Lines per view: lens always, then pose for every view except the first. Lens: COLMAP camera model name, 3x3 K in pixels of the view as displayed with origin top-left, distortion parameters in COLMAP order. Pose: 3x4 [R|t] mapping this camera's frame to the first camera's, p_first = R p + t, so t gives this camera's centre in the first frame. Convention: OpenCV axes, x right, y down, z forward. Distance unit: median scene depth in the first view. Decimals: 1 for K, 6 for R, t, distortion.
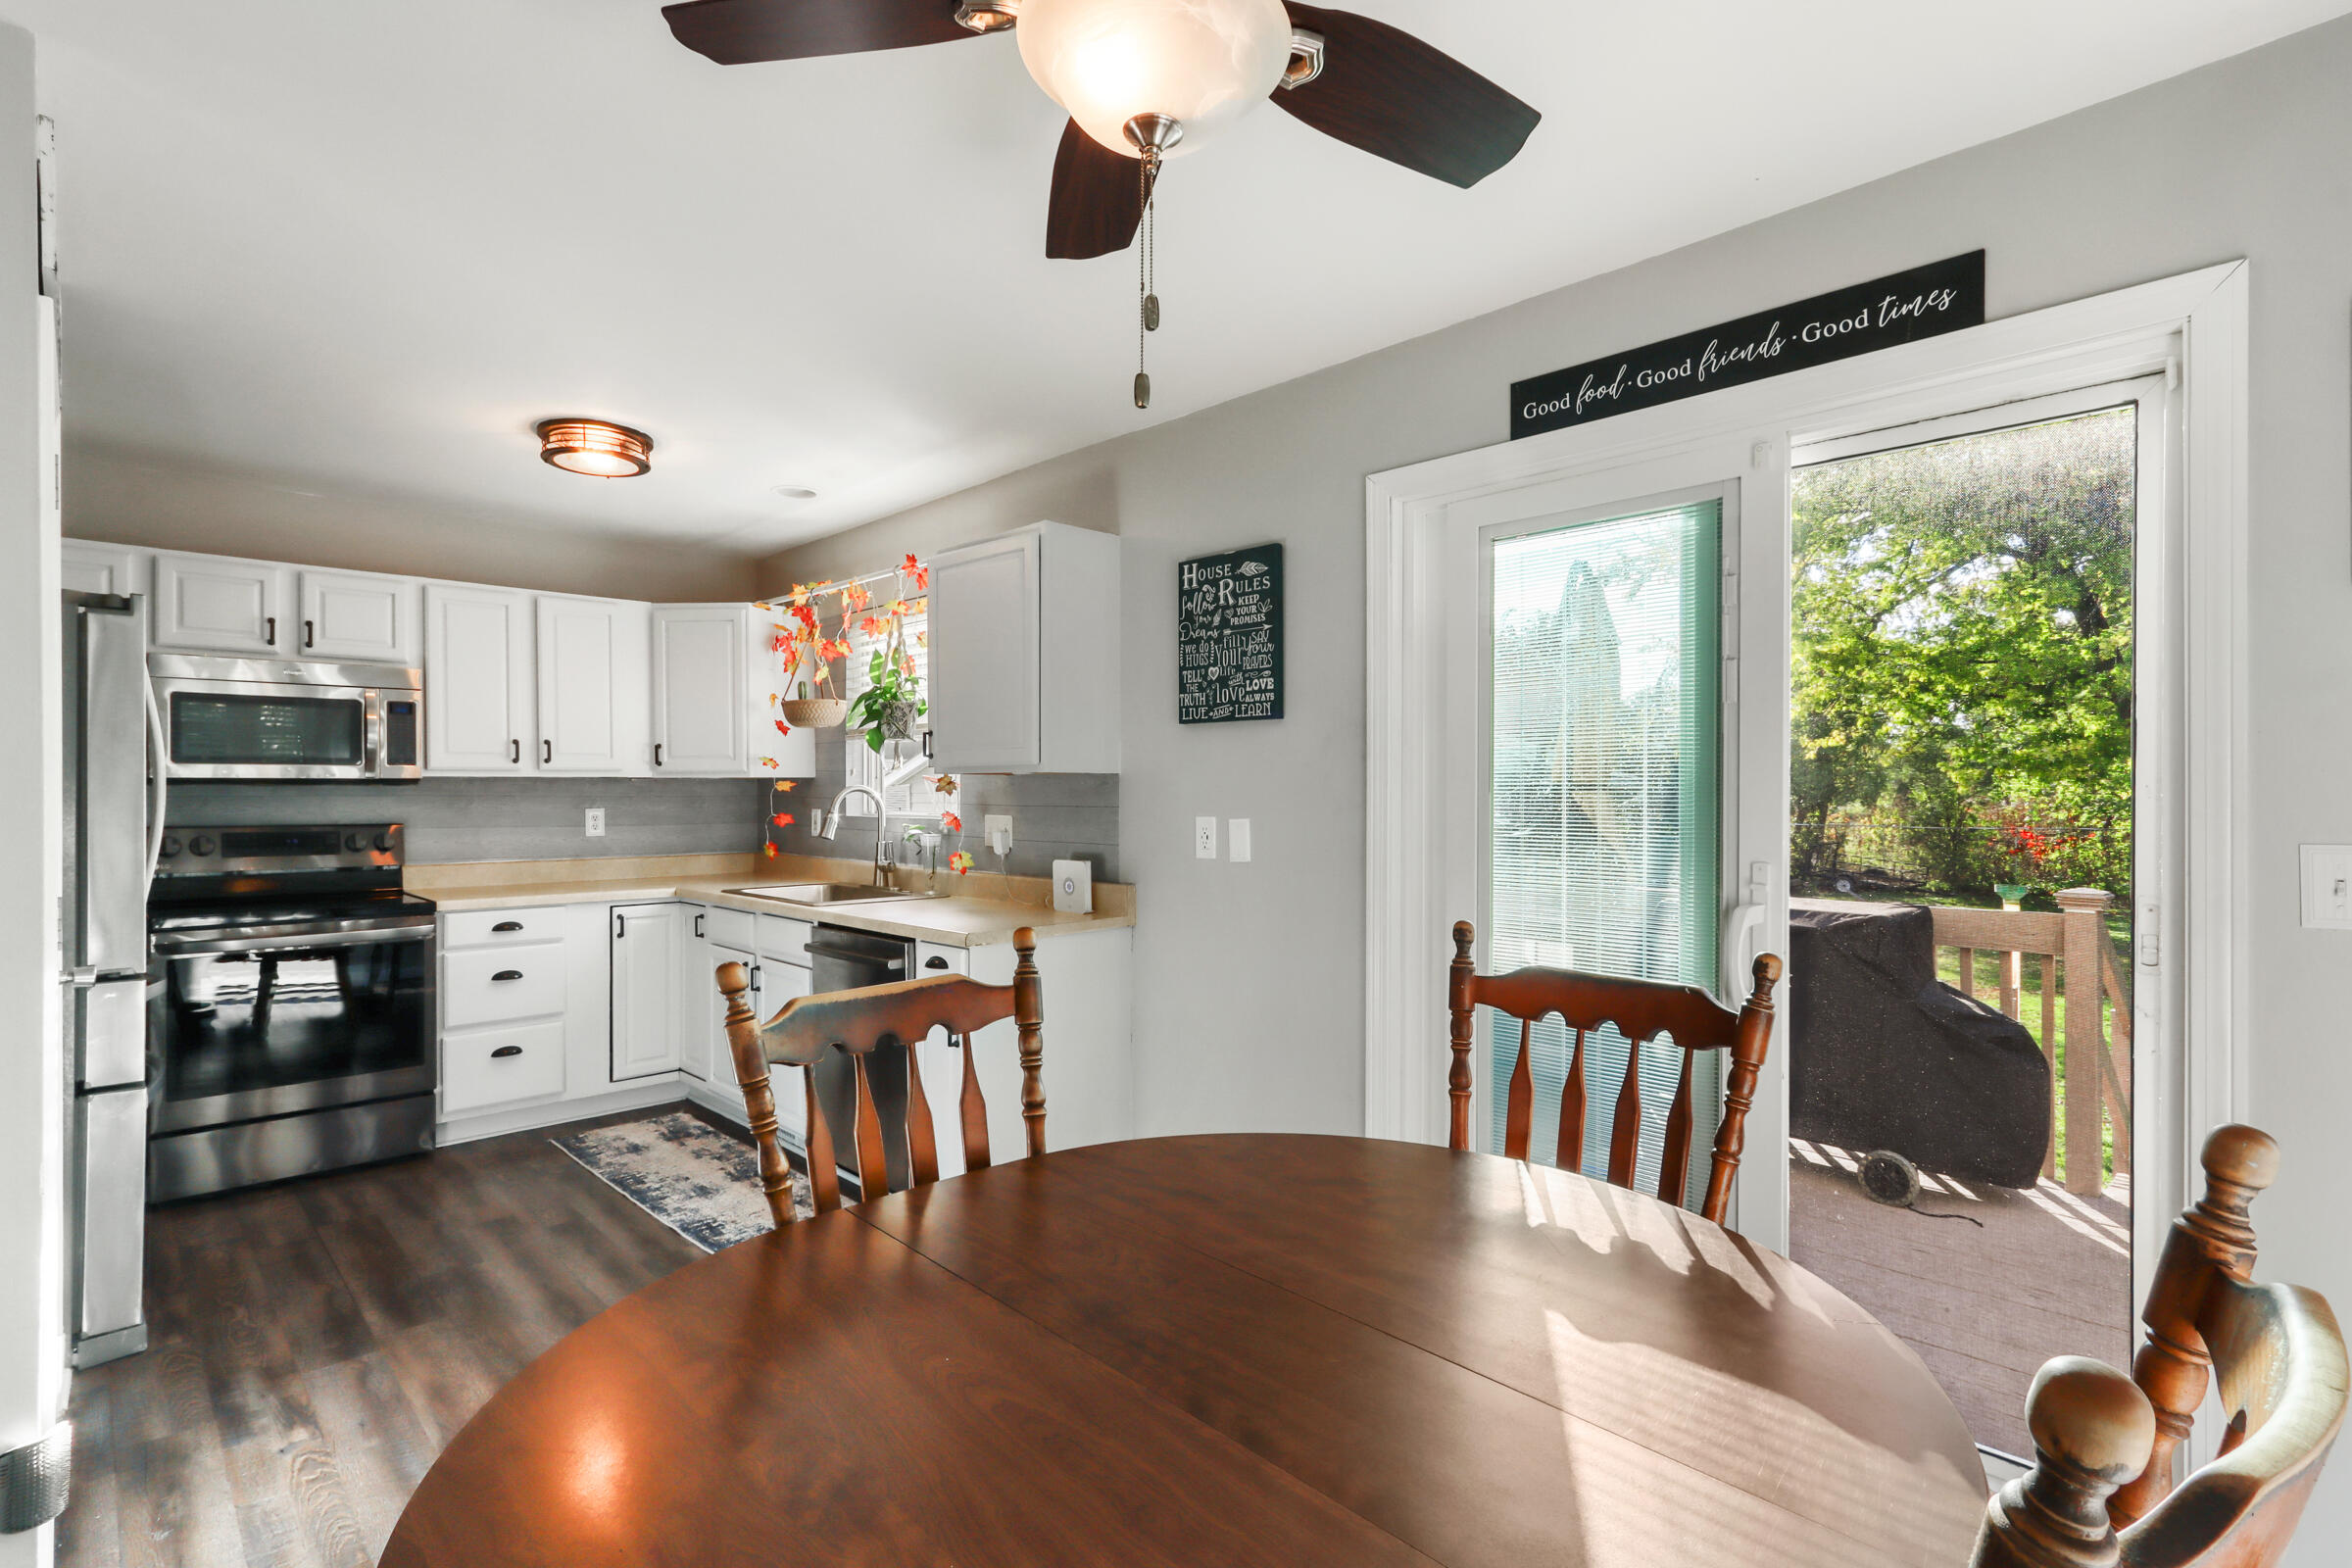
lens RADIAL K [[1092.4, 0, 1163.9], [0, 1092.4, 792.5], [0, 0, 1]] dist [0.001481, 0.000619]
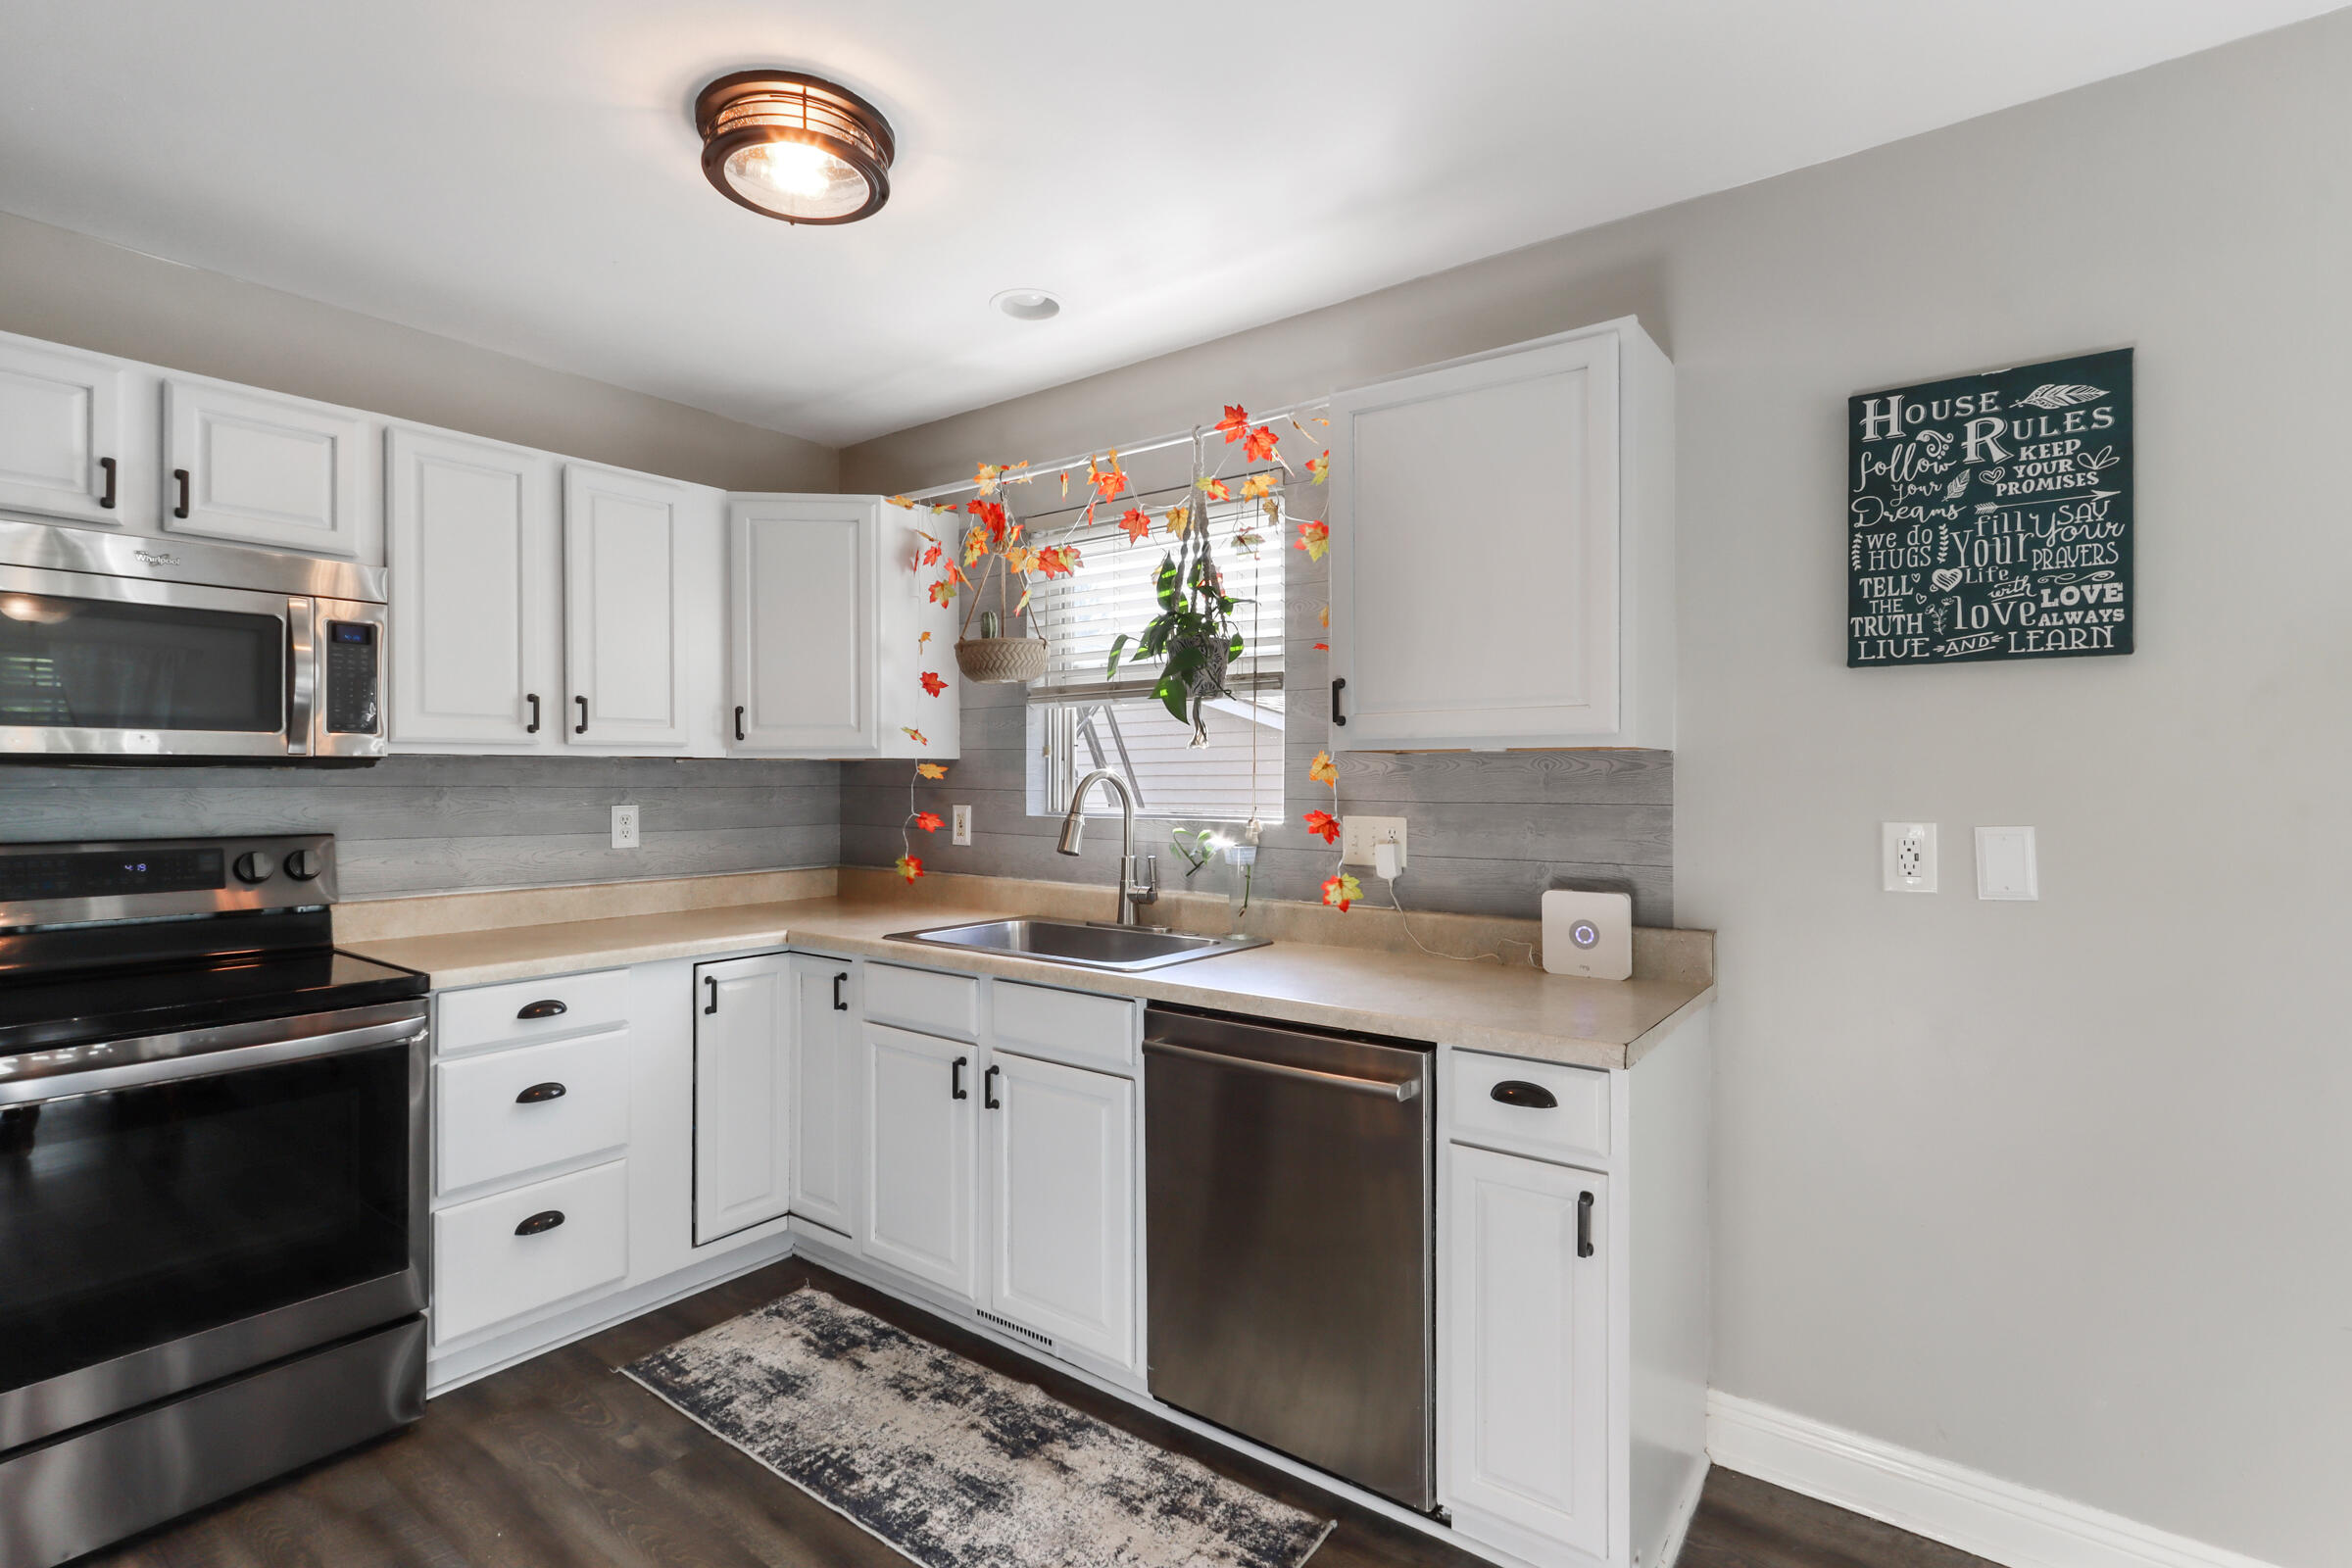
lens RADIAL K [[1100.6, 0, 1162.0], [0, 1100.6, 771.2], [0, 0, 1]] dist [0.000725, 0.001193]
pose [[0.990336, 0.001371, 0.138679, -0.368992], [-0.000327, 0.999971, -0.007548, -0.001203], [-0.138686, 0.007430, 0.990309, 0.382743]]
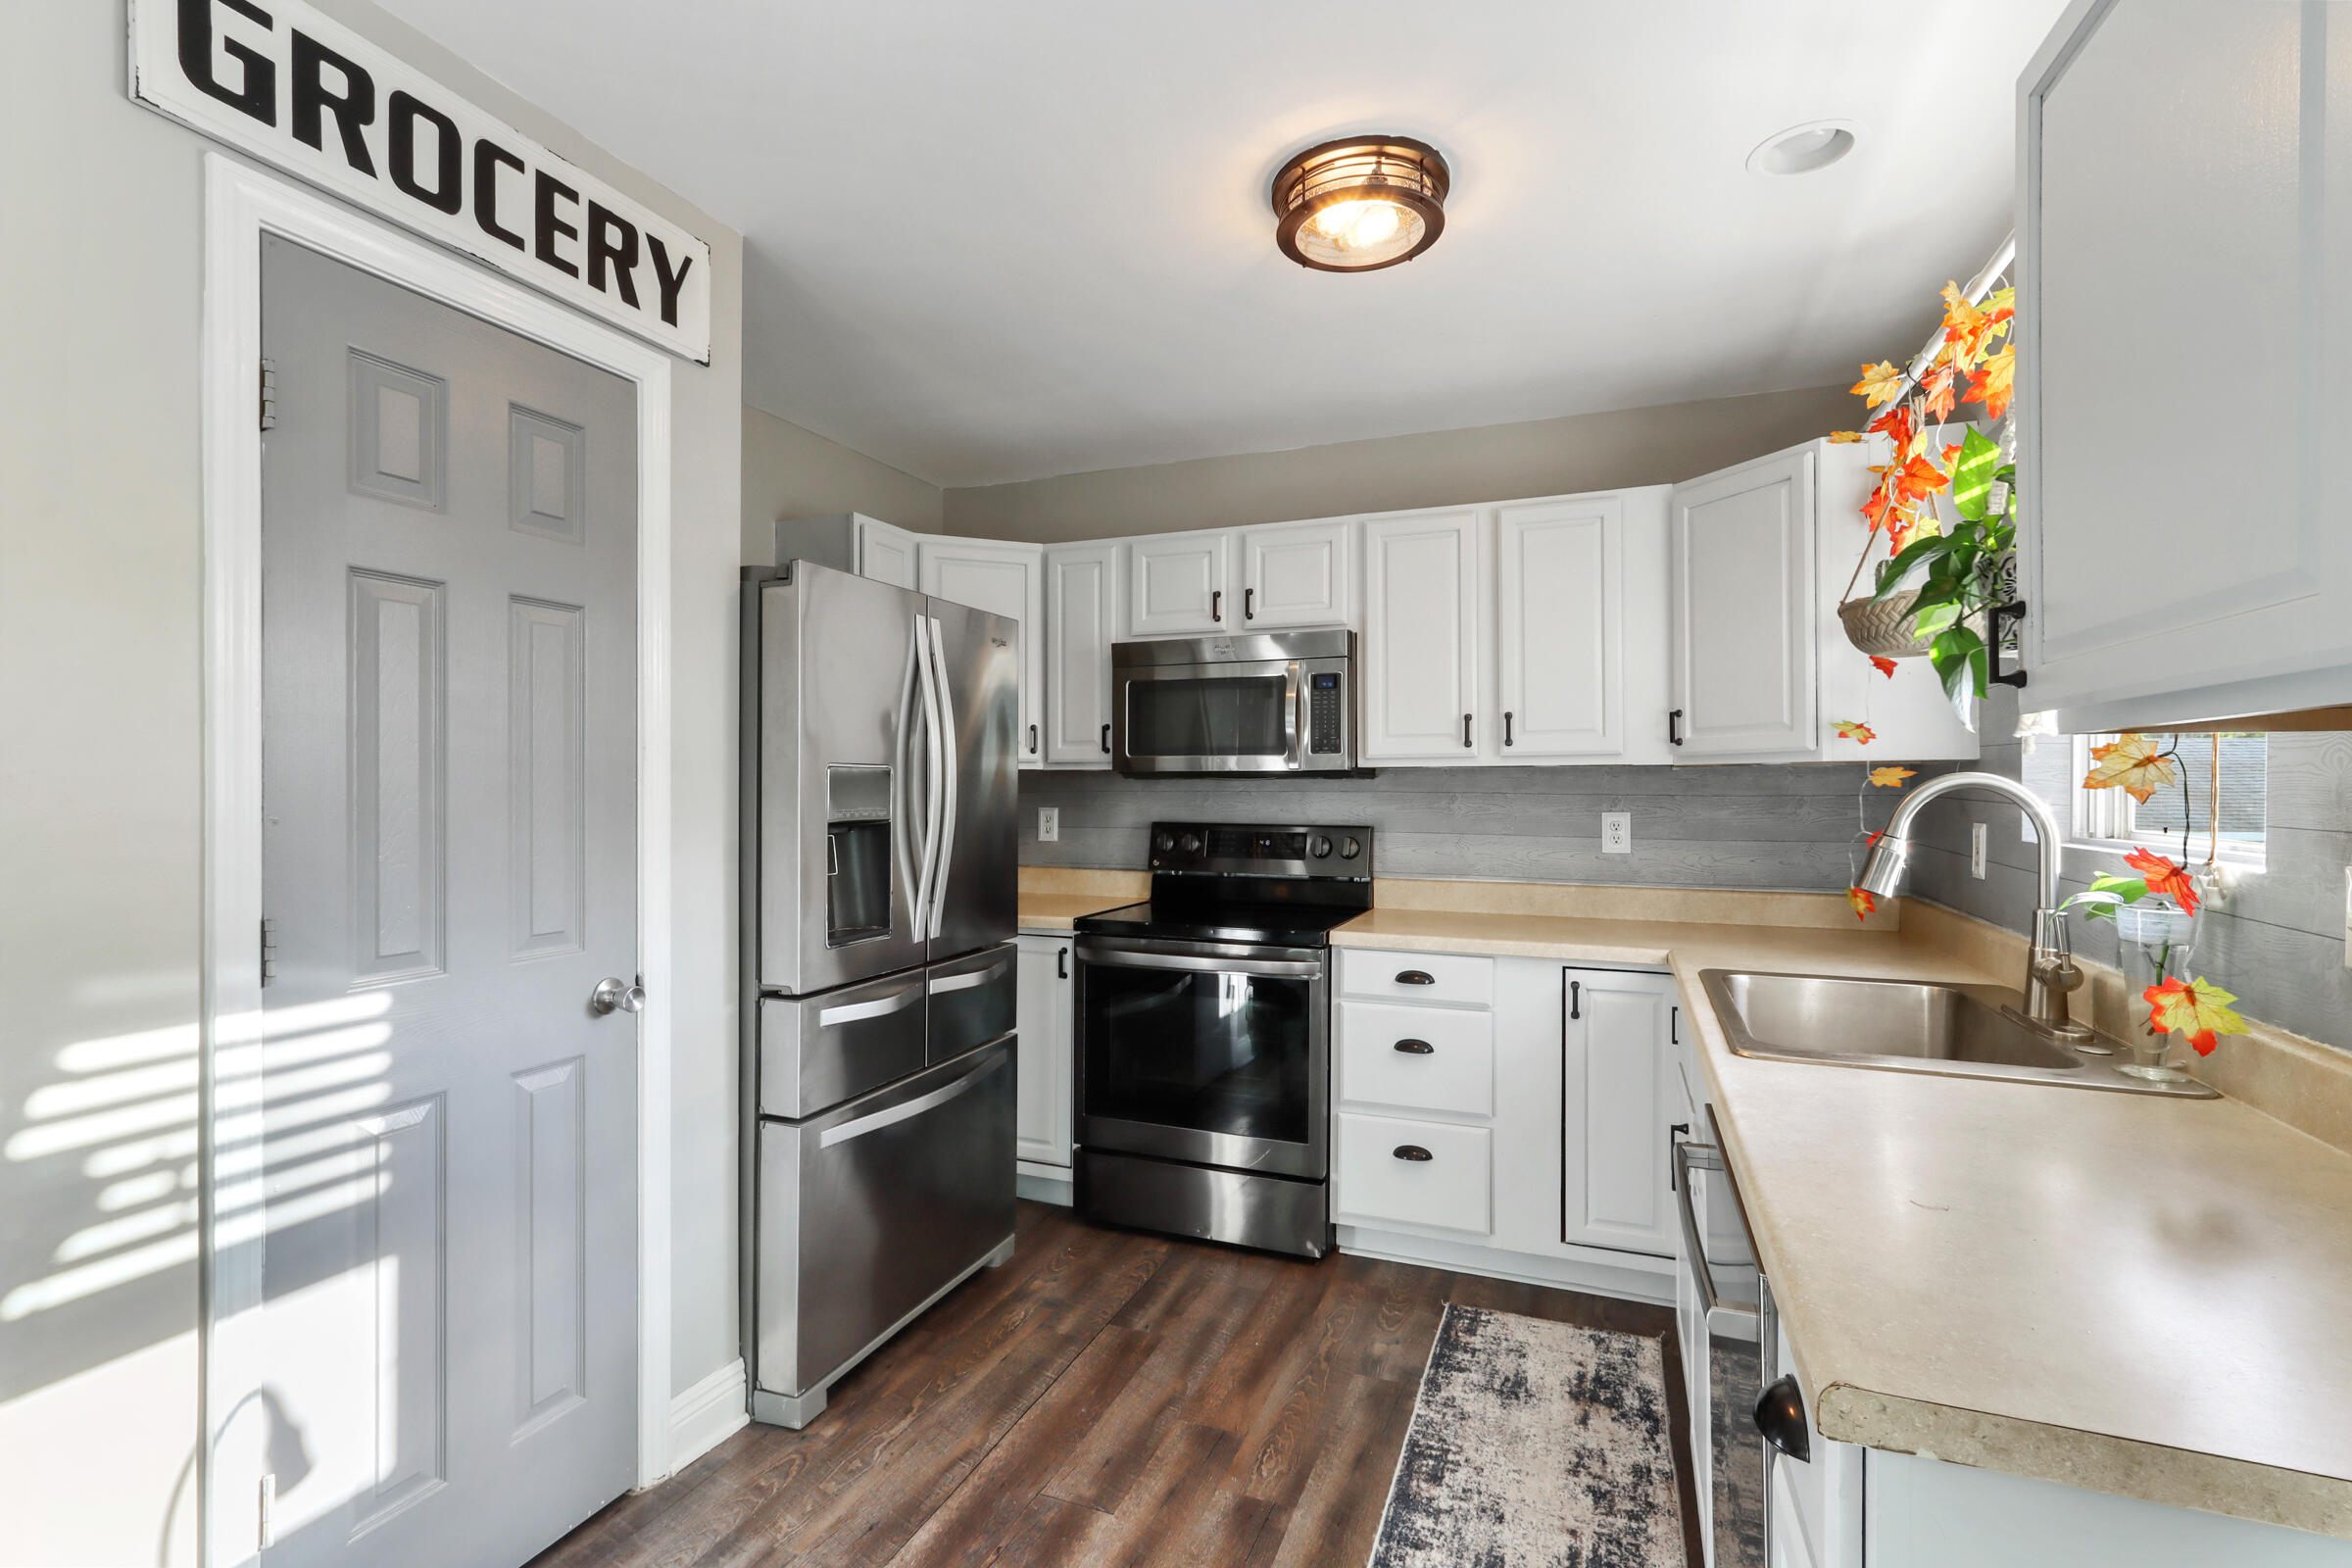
lens RADIAL K [[1092.4, 0, 1163.9], [0, 1092.4, 792.5], [0, 0, 1]] dist [0.001481, 0.000619]
pose [[0.395806, 0.005789, -0.918316, -0.015480], [-0.002378, 0.999983, 0.005279, -0.000588], [0.918331, 0.000094, 0.395813, 0.597384]]
